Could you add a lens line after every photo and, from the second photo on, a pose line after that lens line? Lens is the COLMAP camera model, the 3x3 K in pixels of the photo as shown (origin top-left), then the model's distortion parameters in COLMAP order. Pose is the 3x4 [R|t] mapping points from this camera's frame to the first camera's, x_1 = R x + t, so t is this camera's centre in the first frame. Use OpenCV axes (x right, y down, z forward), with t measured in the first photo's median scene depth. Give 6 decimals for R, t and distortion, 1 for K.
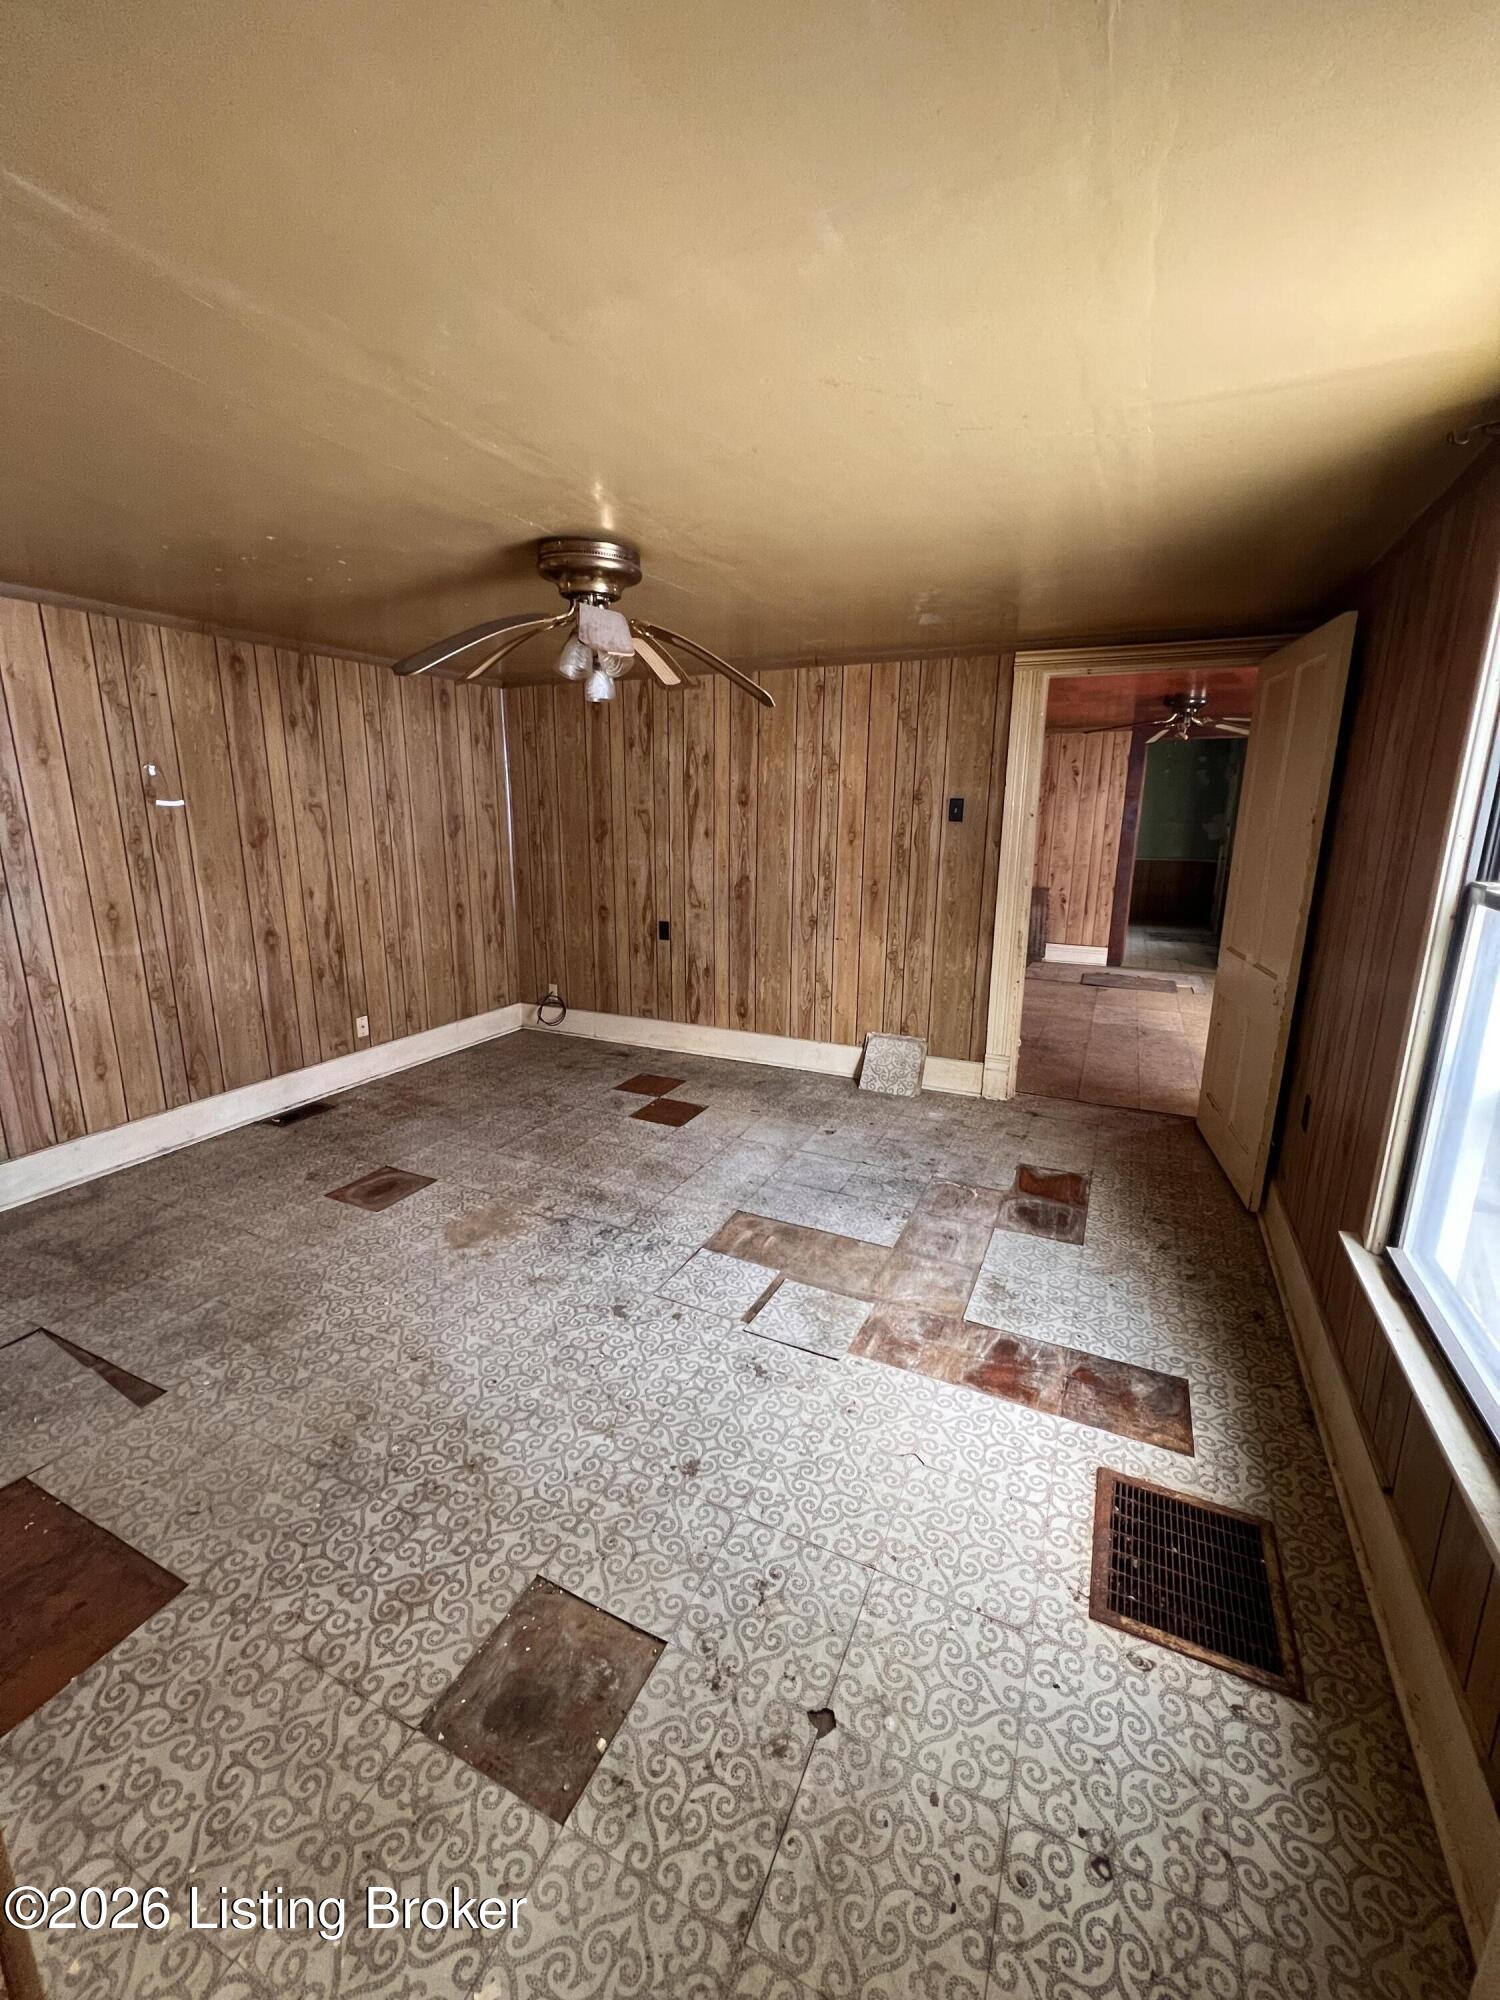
lens RADIAL K [[802.3, 0, 755.9], [0, 802.3, 994.7], [0, 0, 1]] dist [-0.006844, 0.001008]
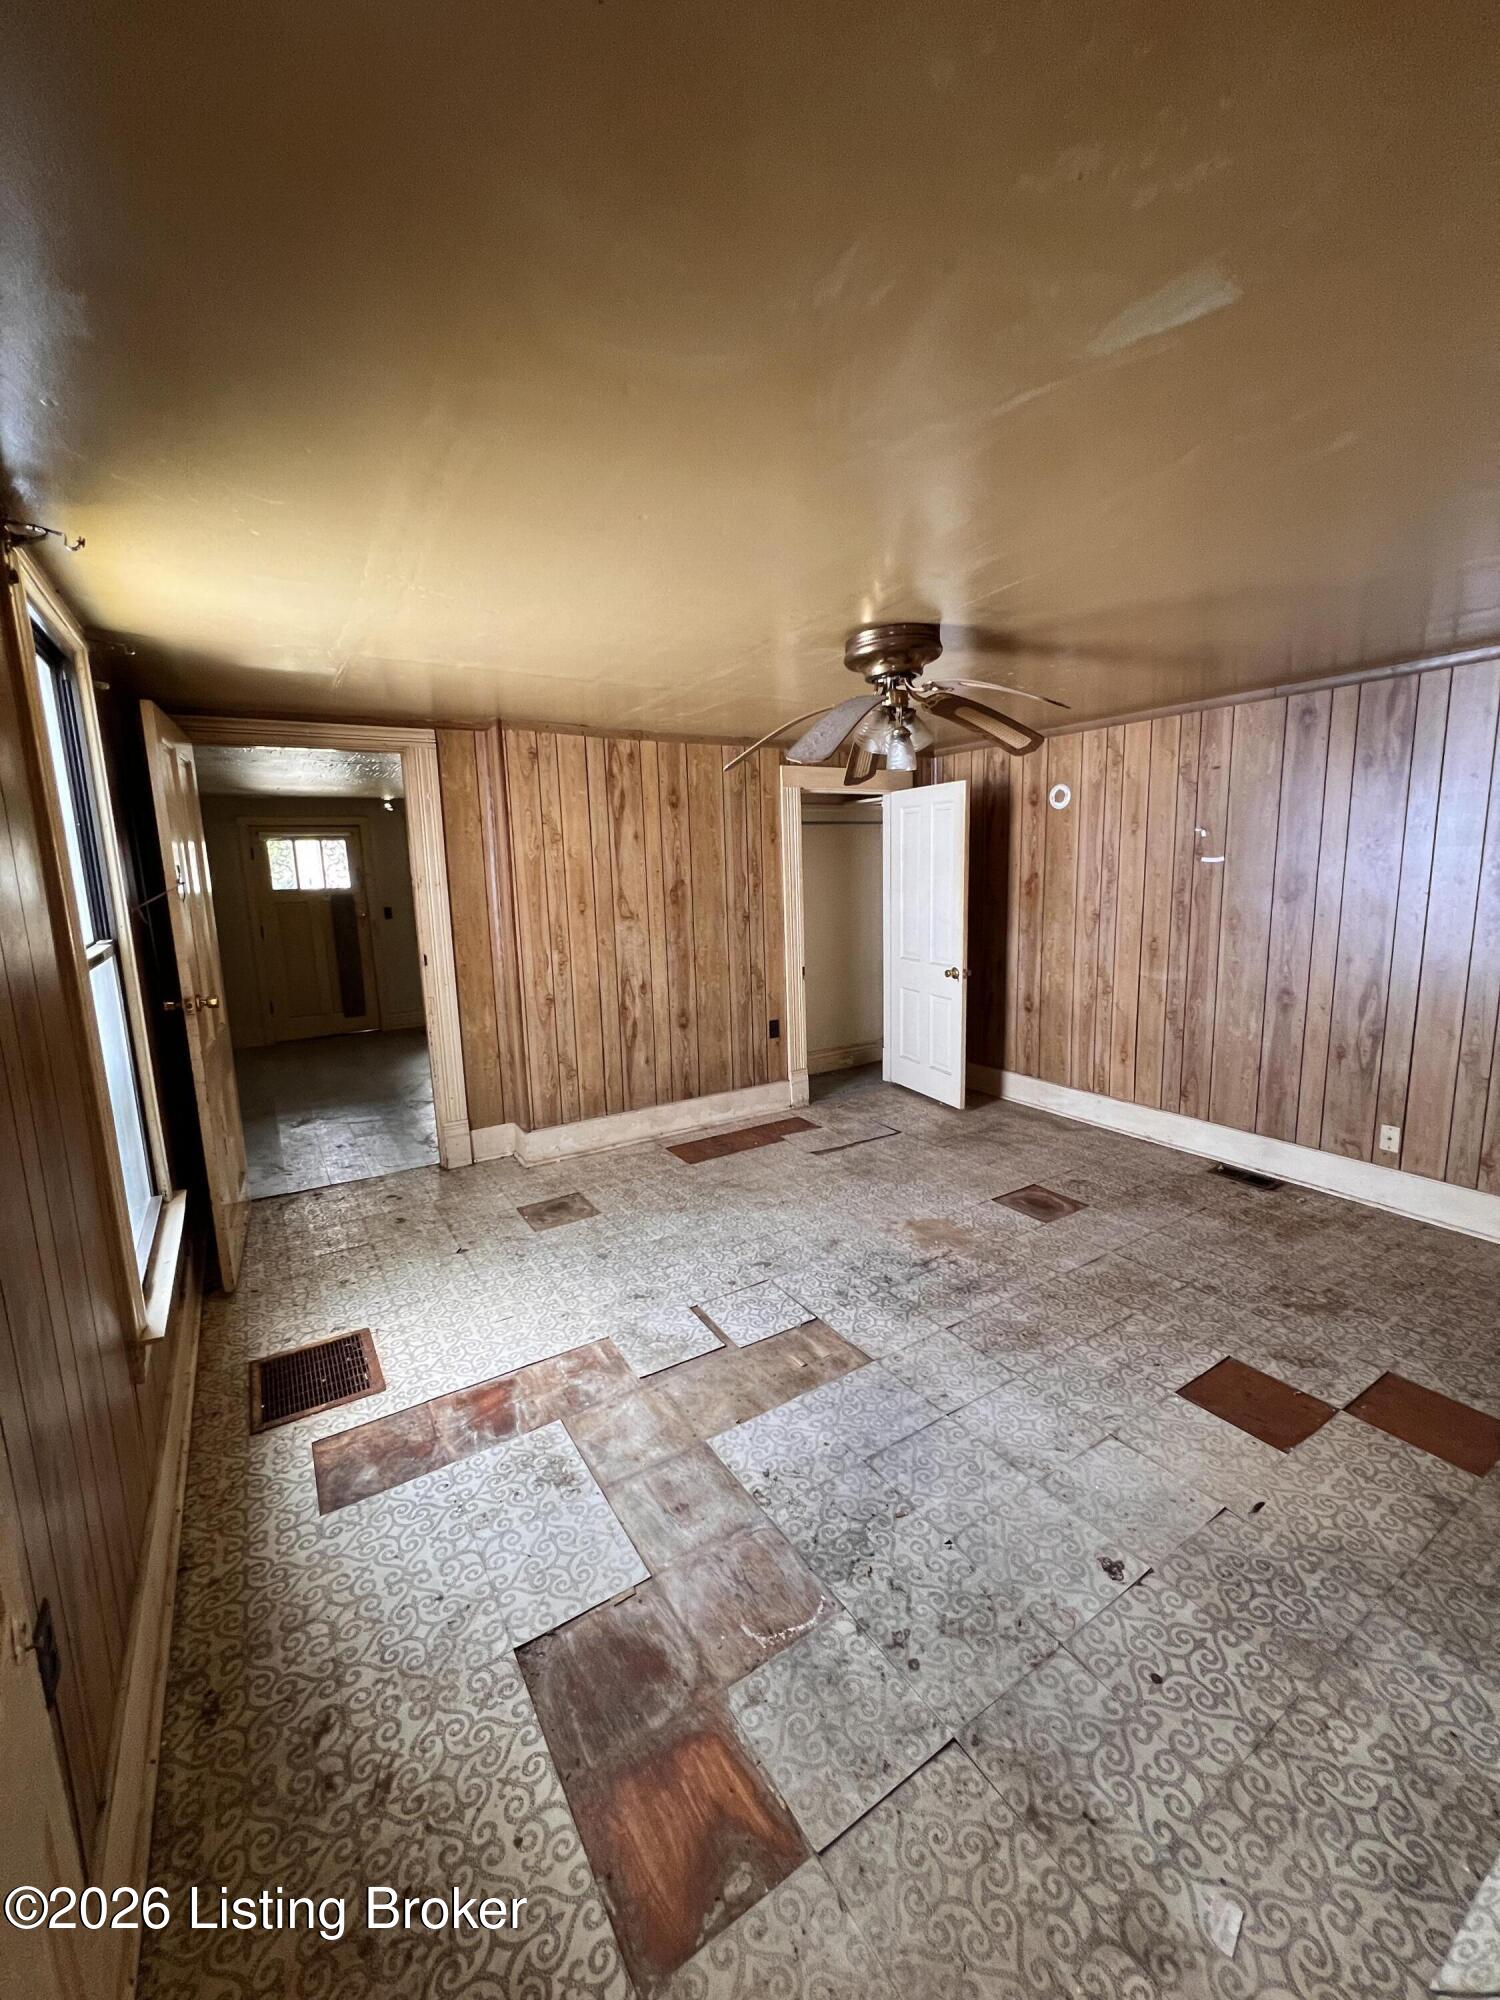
lens RADIAL K [[802.3, 0, 754.9], [0, 802.3, 996.1], [0, 0, 1]] dist [-0.006844, 0.001008]
pose [[-0.541795, 0.144226, -0.828044, 0.665901], [-0.169518, 0.946173, 0.275719, -0.287196], [0.823238, 0.289752, -0.488183, 1.190856]]
